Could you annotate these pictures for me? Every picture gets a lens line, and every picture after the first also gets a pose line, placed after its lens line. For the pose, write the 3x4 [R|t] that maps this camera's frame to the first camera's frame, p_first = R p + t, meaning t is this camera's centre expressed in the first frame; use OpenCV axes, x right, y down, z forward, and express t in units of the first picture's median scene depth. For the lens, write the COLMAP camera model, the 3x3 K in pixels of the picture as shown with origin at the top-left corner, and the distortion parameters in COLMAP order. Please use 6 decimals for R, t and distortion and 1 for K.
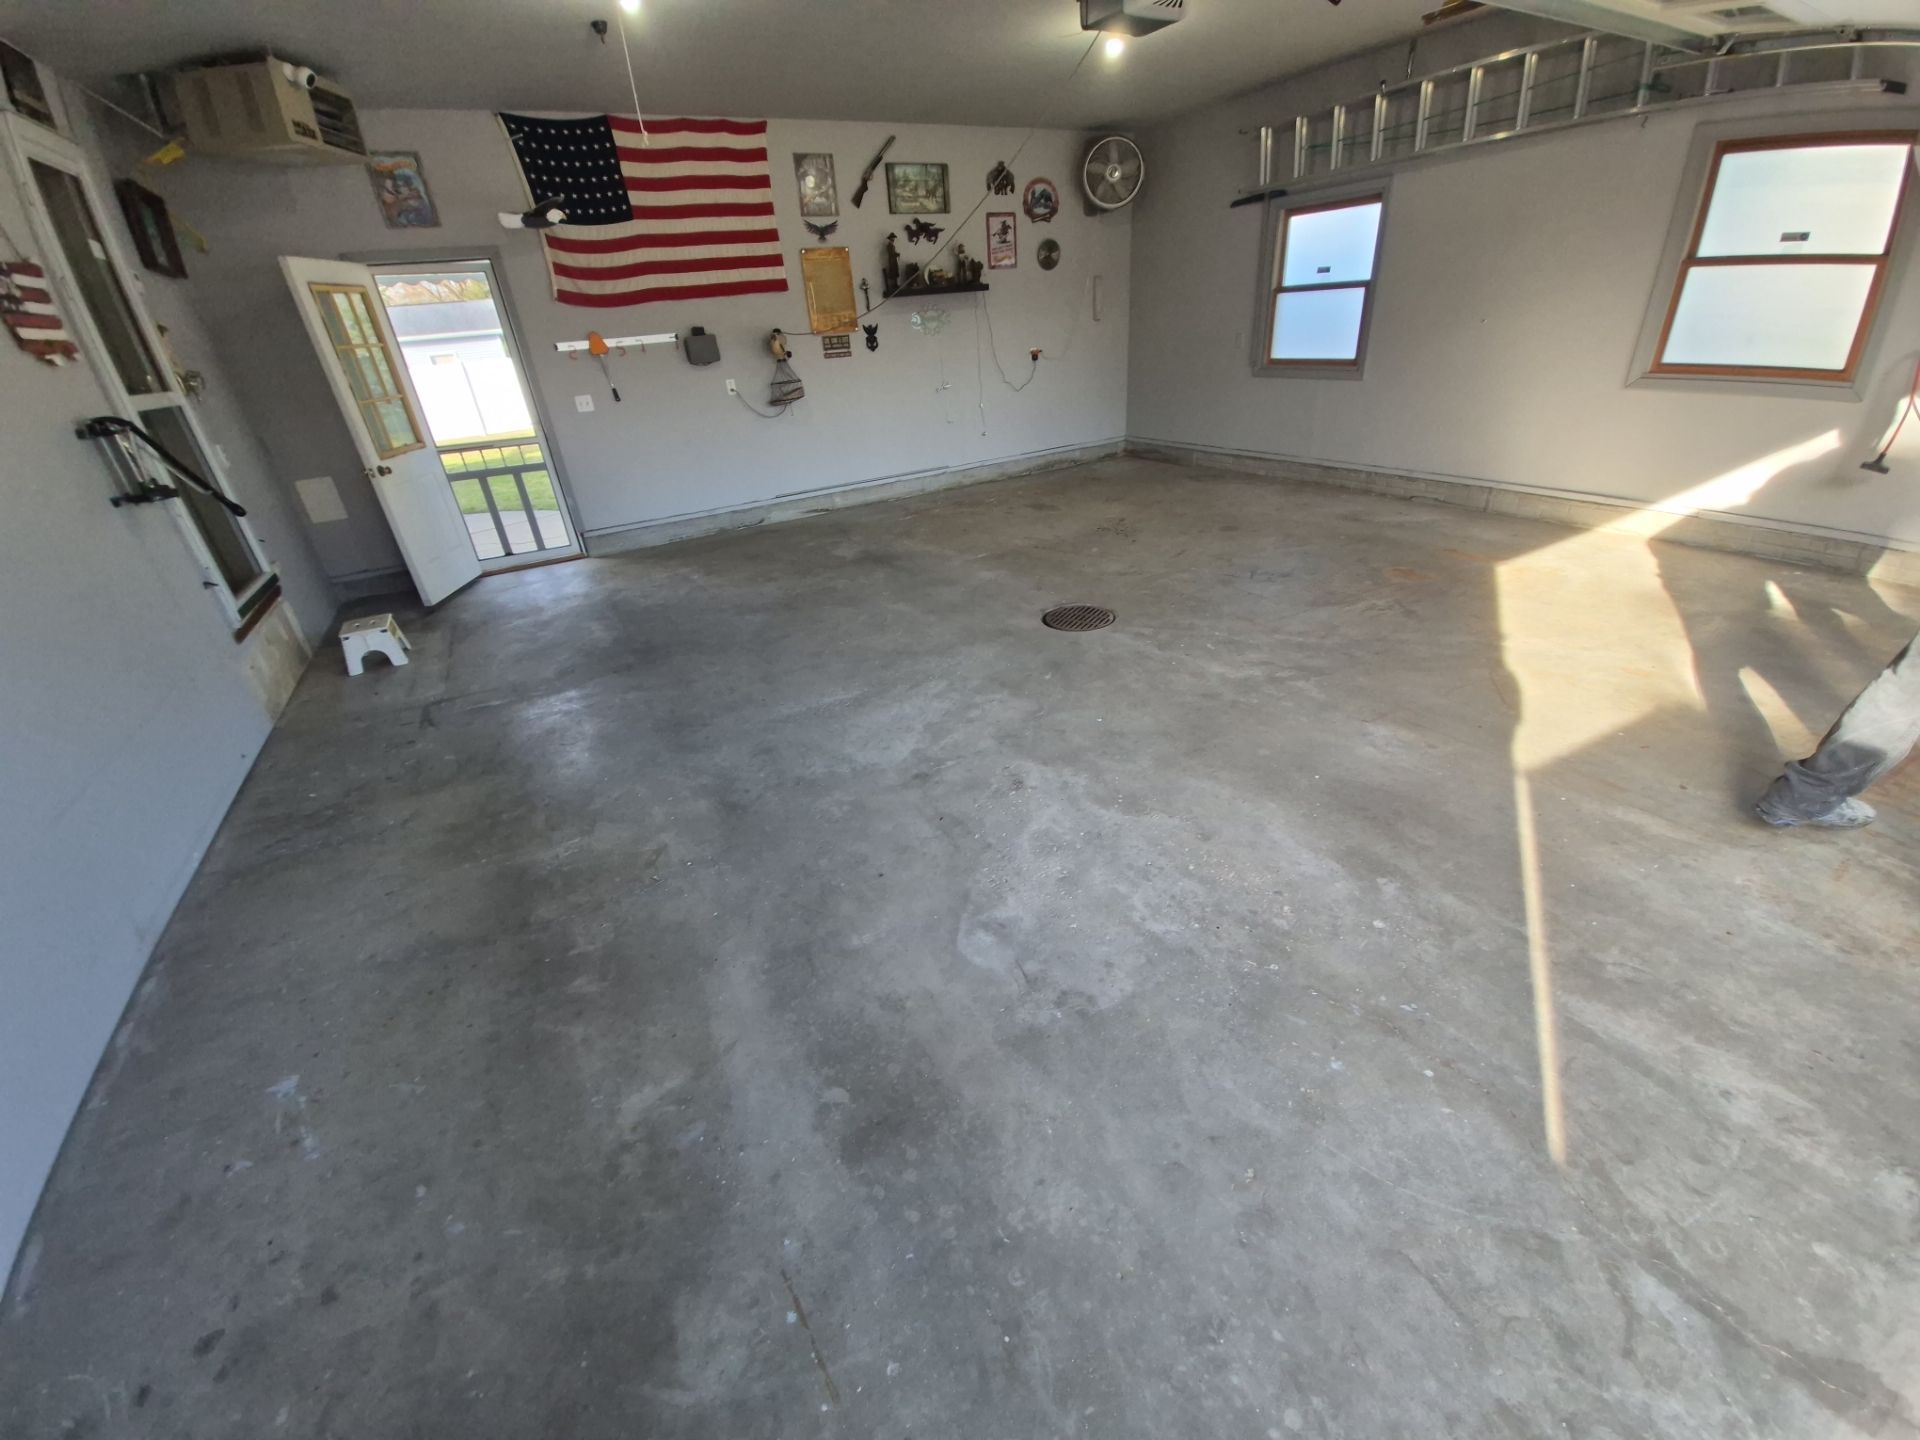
lens RADIAL K [[768.5, 0, 958.5], [0, 768.5, 722.9], [0, 0, 1]] dist [0.005625, -0.013293]
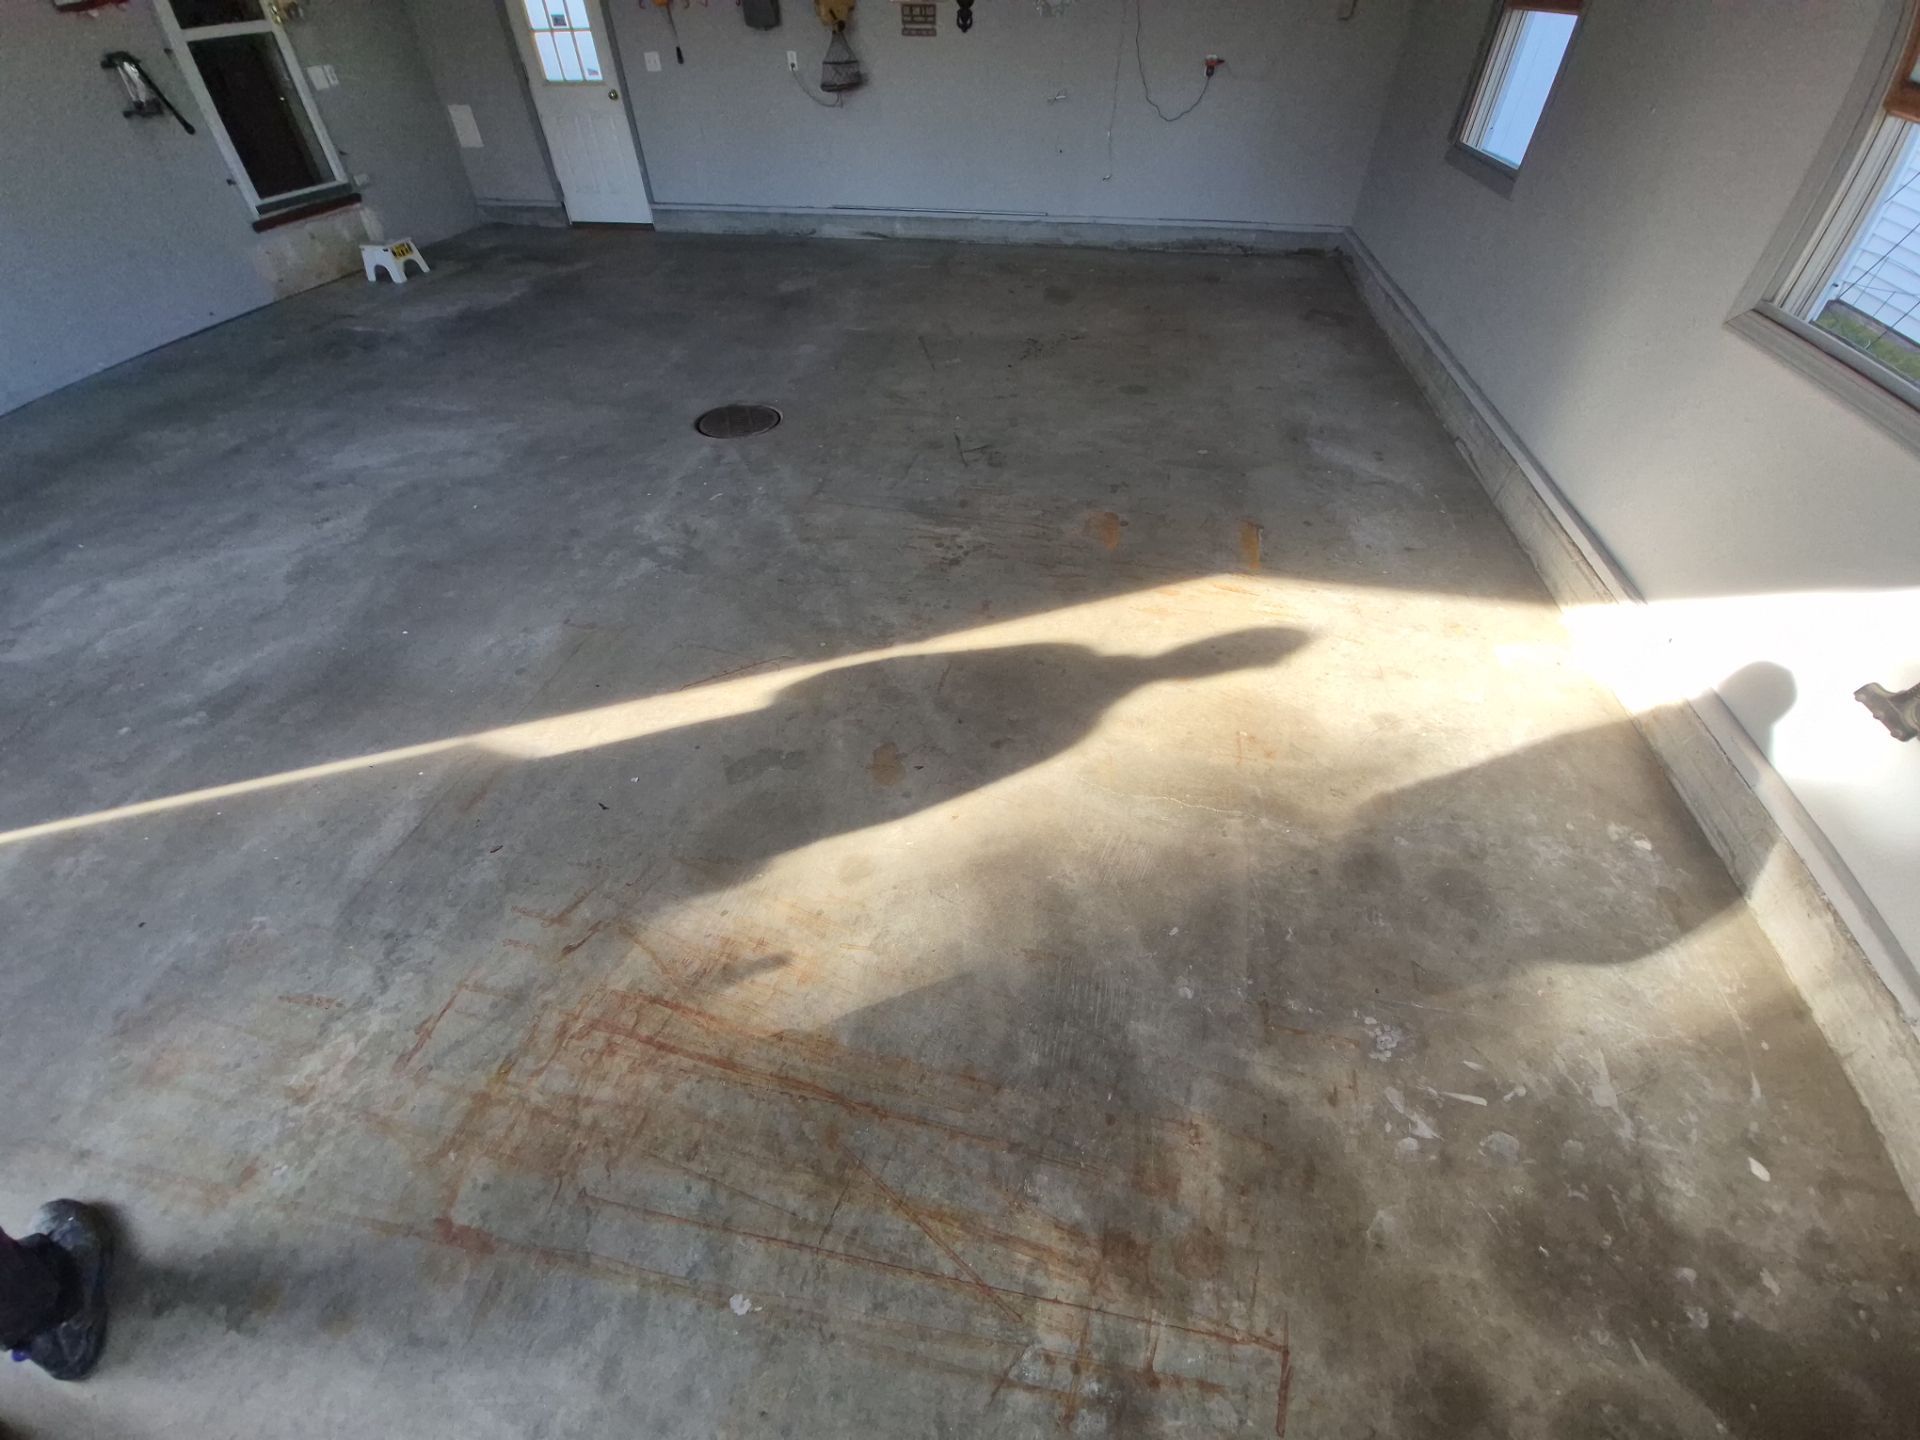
lens RADIAL K [[766.0, 0, 957.7], [0, 766.0, 726.4], [0, 0, 1]] dist [0.001971, -0.012614]
pose [[0.749494, 0.506981, -0.425710, 1.100045], [-0.352217, 0.849866, 0.392008, -0.334595], [0.560537, -0.143865, 0.815537, 0.467555]]
